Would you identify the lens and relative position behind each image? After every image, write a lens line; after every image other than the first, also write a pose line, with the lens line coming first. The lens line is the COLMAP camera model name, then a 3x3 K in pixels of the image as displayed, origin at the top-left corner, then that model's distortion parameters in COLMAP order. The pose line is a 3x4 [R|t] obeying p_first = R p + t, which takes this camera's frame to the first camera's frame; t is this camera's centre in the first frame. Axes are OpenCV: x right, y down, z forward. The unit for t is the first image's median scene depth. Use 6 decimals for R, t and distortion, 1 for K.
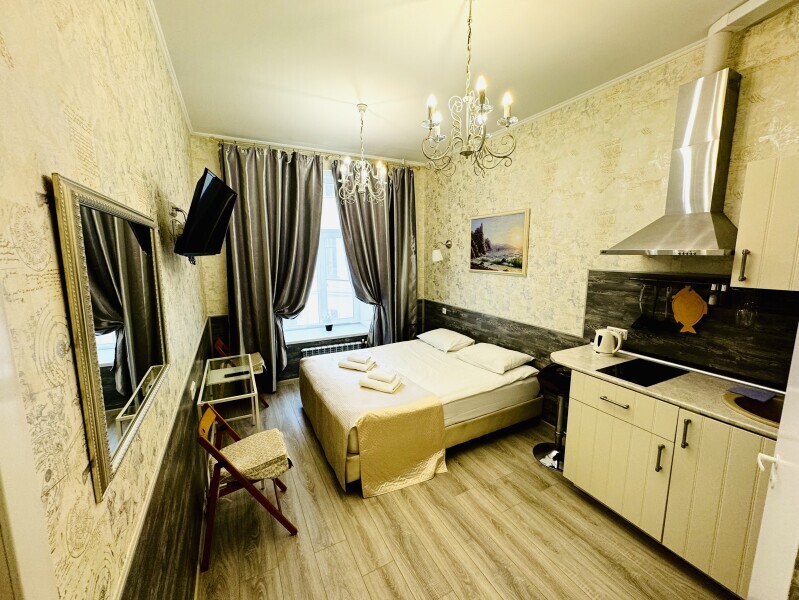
lens RADIAL K [[314.7, 0, 399.0], [0, 314.7, 296.9], [0, 0, 1]] dist [-0.000652, -0.000125]
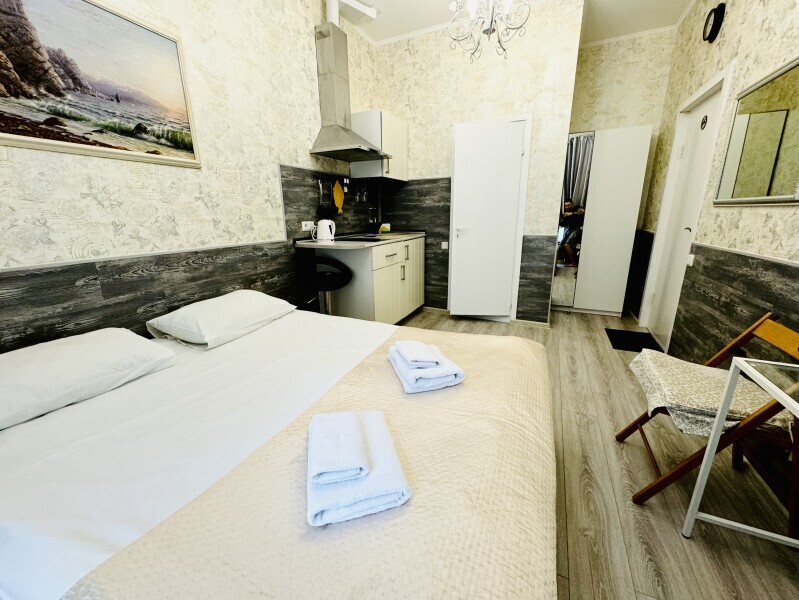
lens RADIAL K [[314.7, 0, 400.6], [0, 314.7, 297.8], [0, 0, 1]] dist [-0.000652, -0.000125]
pose [[-0.602735, -0.199776, 0.772528, -0.337464], [0.125570, 0.932342, 0.339074, 0.010002], [-0.787999, 0.301378, -0.536869, 1.097479]]
